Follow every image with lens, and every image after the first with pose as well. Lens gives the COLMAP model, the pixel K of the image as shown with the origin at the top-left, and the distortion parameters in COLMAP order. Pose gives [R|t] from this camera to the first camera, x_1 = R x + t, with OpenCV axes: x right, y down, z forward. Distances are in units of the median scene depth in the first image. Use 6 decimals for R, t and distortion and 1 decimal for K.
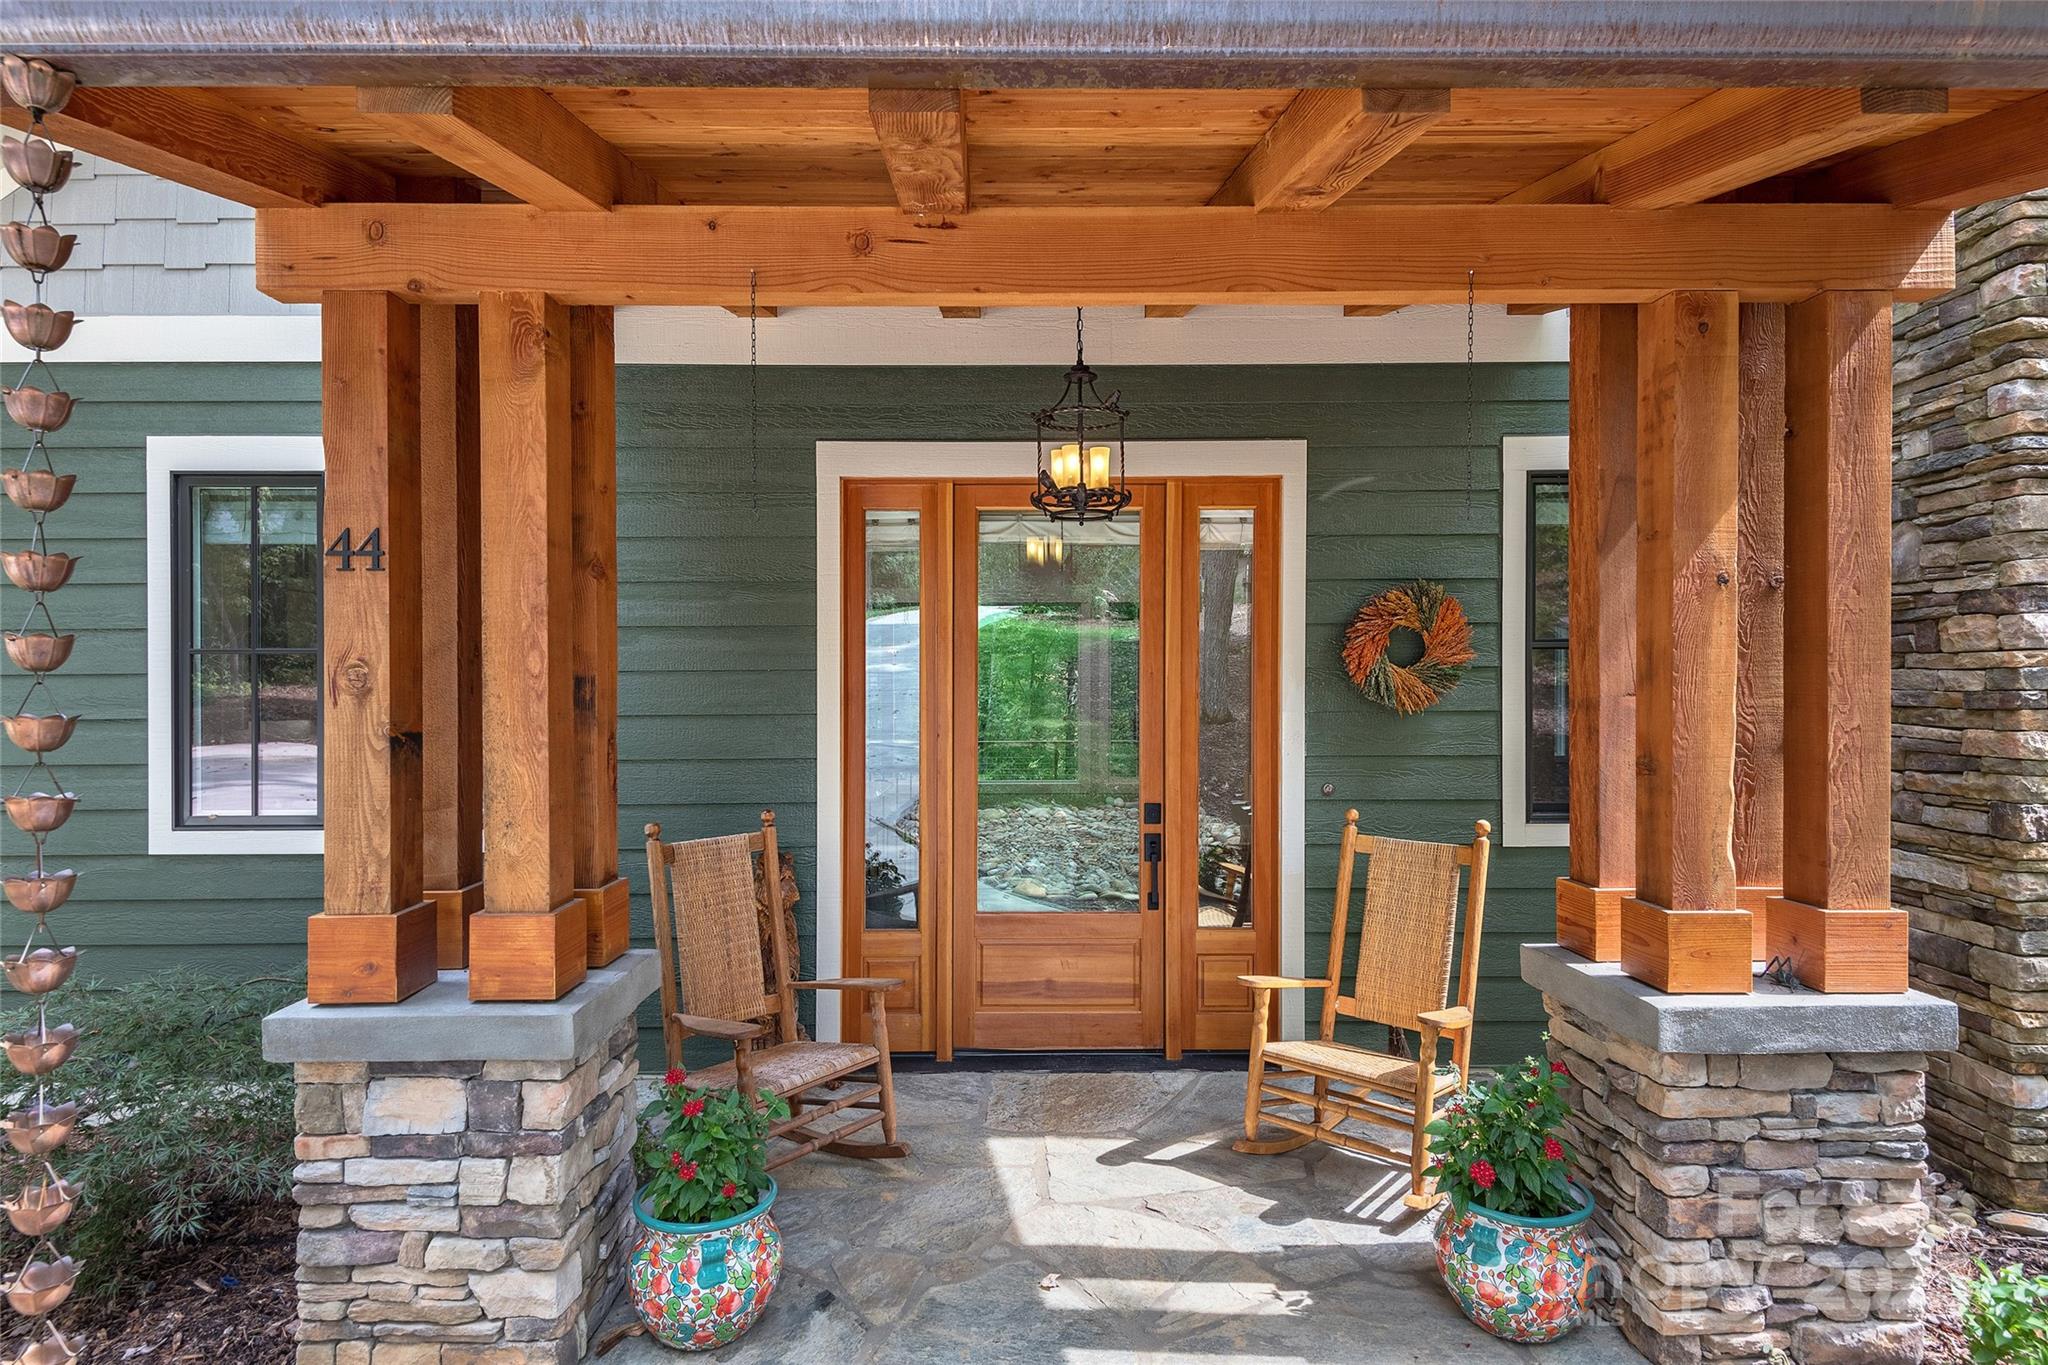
lens RADIAL K [[1137.9, 0, 1050.3], [0, 1137.9, 705.1], [0, 0, 1]] dist [0.025095, -0.019174]
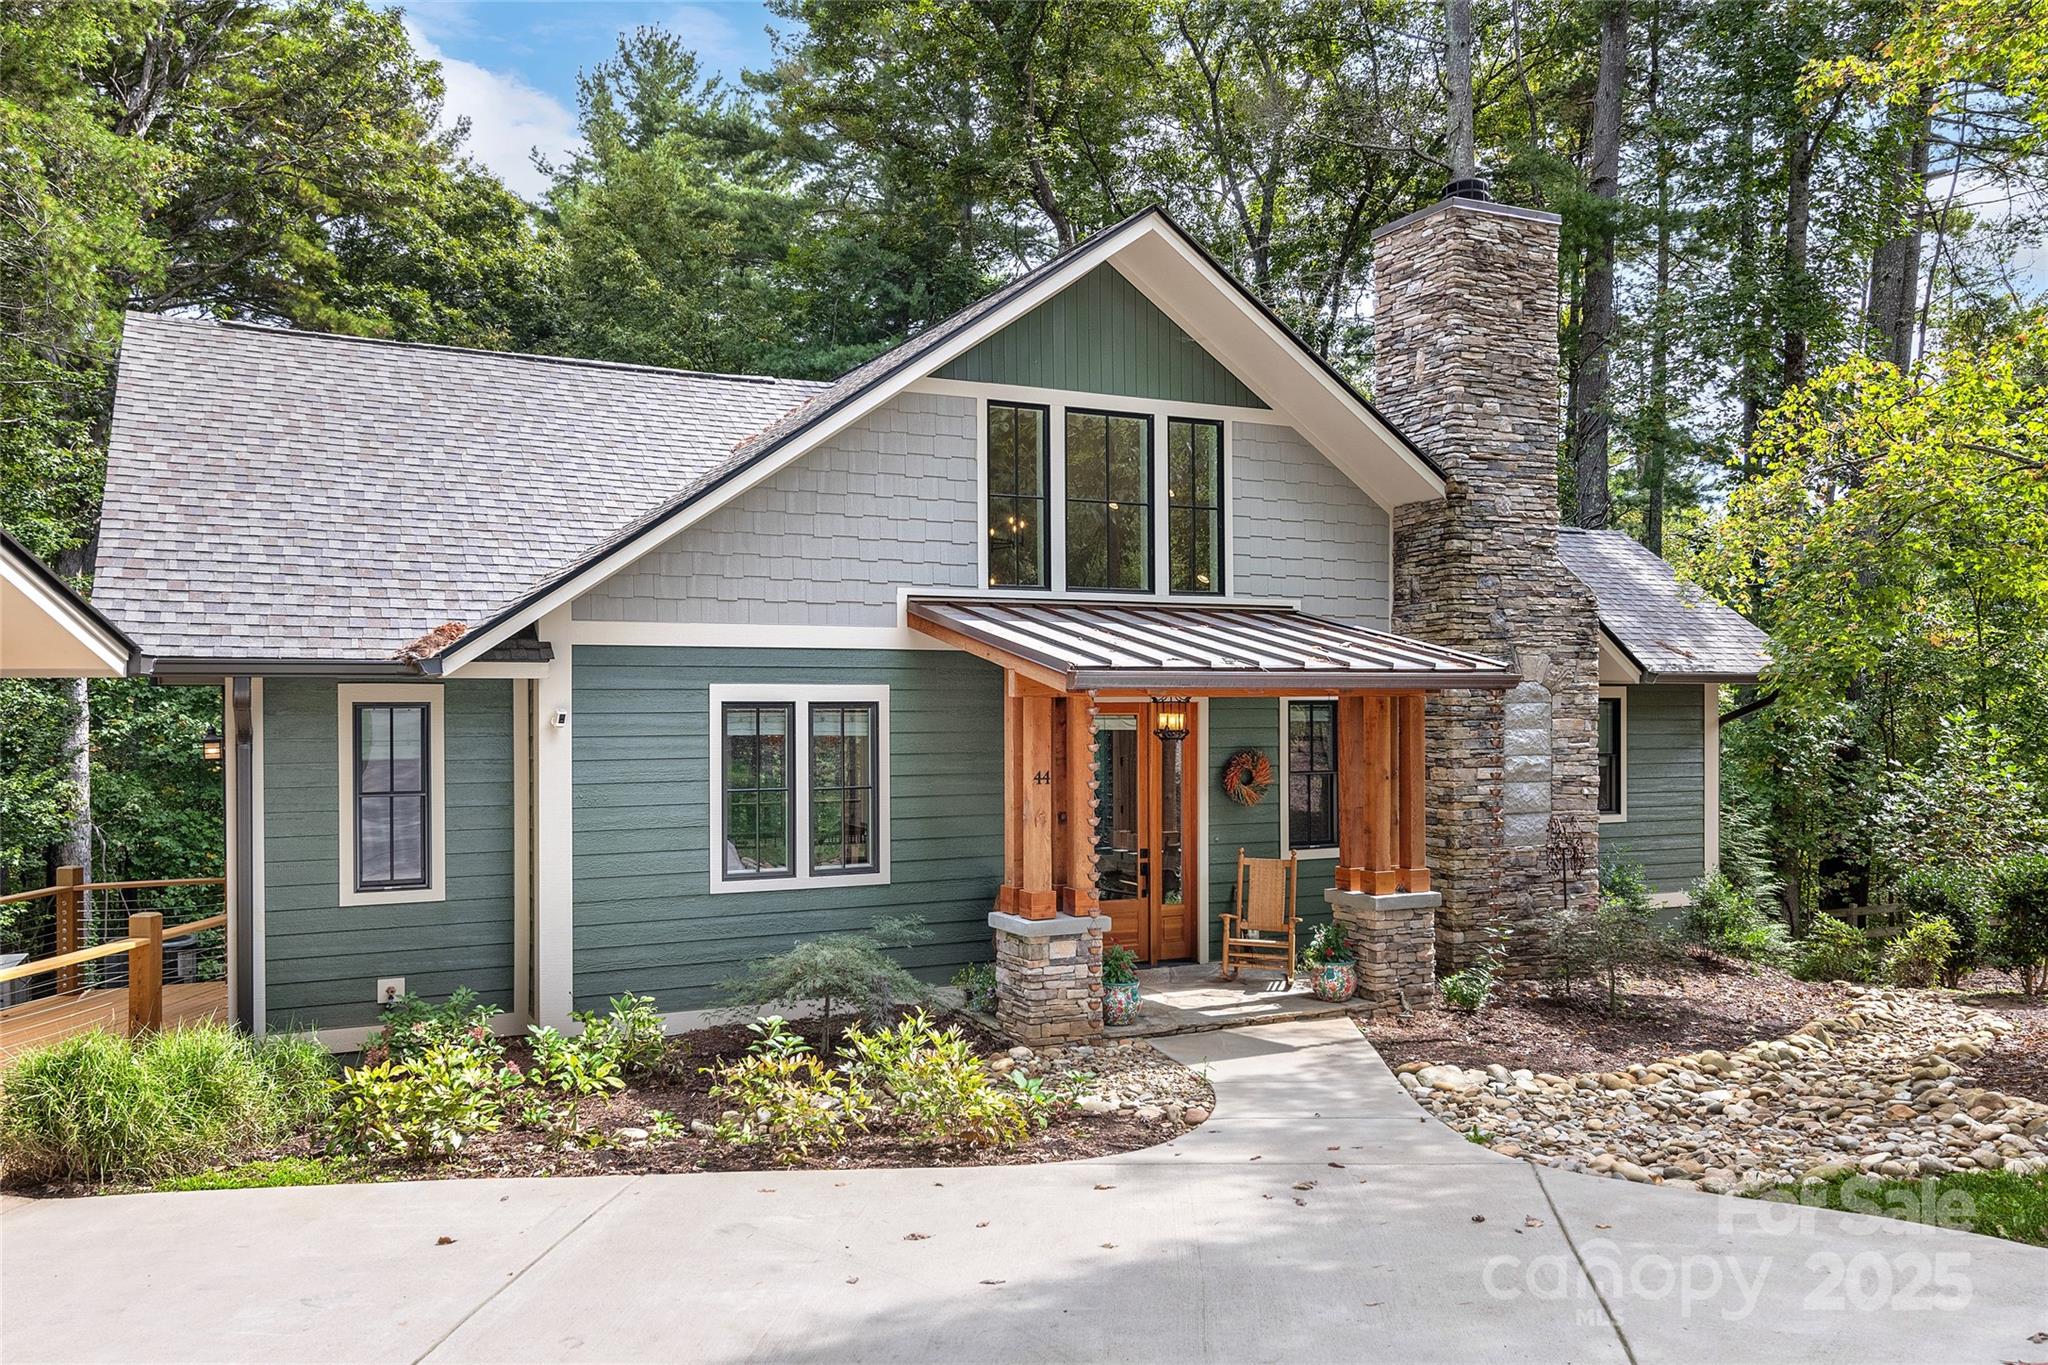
lens RADIAL K [[1460.0, 0, 1068.3], [0, 1460.0, 696.5], [0, 0, 1]] dist [0.031361, 0.000289]
pose [[0.904986, 0.005688, 0.425404, -2.192003], [0.001987, 0.999843, -0.017596, -0.280175], [-0.425438, 0.016769, 0.904832, -2.633055]]
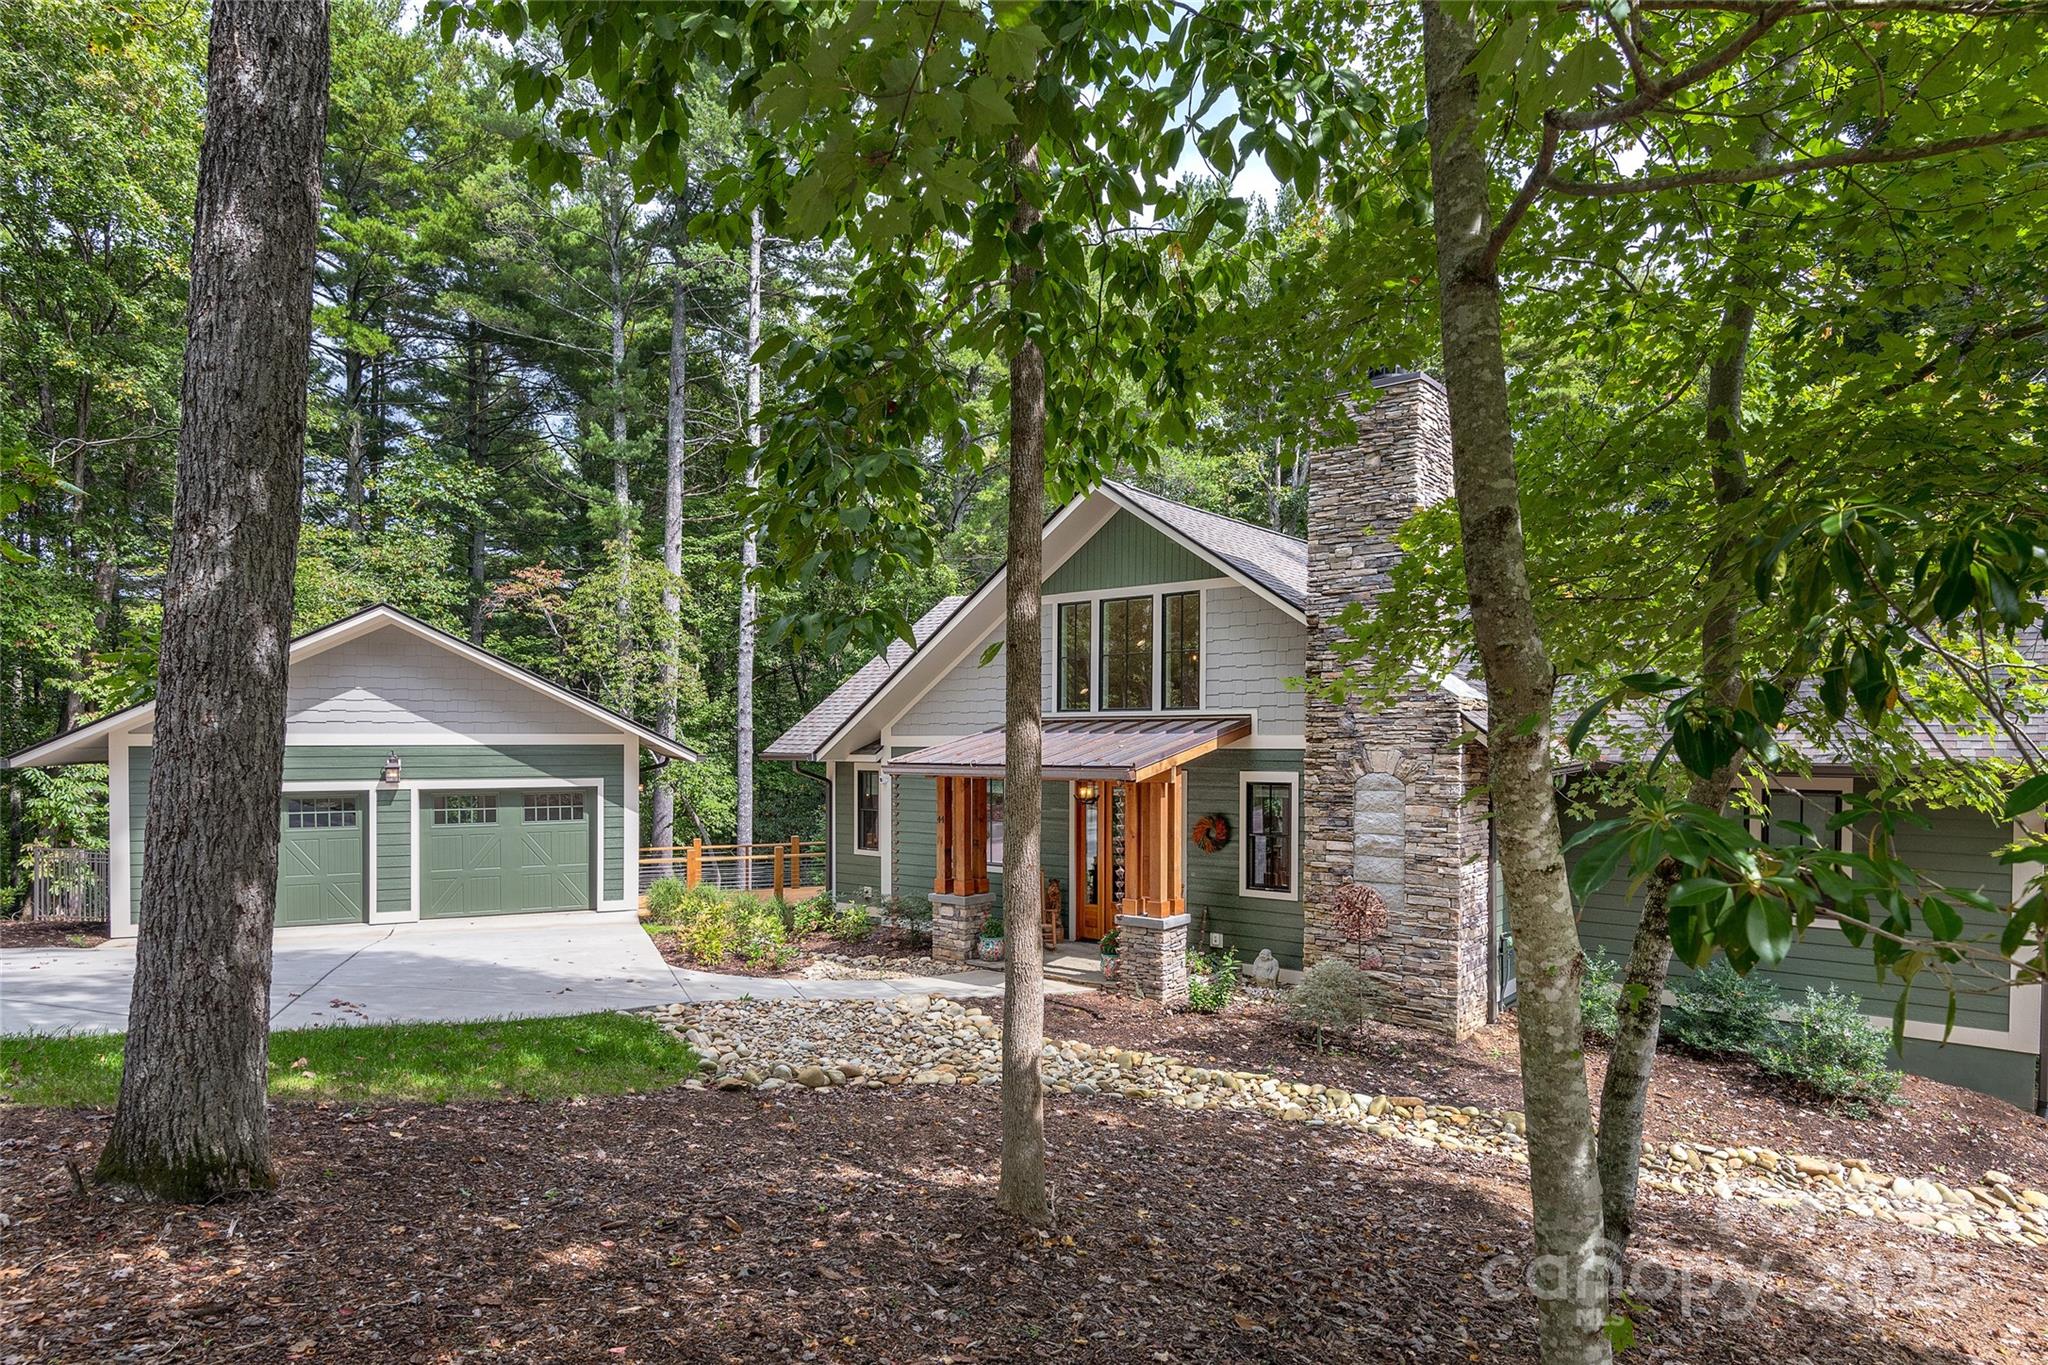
lens RADIAL K [[1070.9, 0, 1046.8], [0, 1070.9, 743.2], [0, 0, 1]] dist [0.005507, 0.000241]
pose [[0.800154, 0.008831, -0.599730, 3.101876], [-0.014414, 0.999886, -0.004508, -0.506985], [0.599621, 0.012252, 0.800190, -3.122401]]
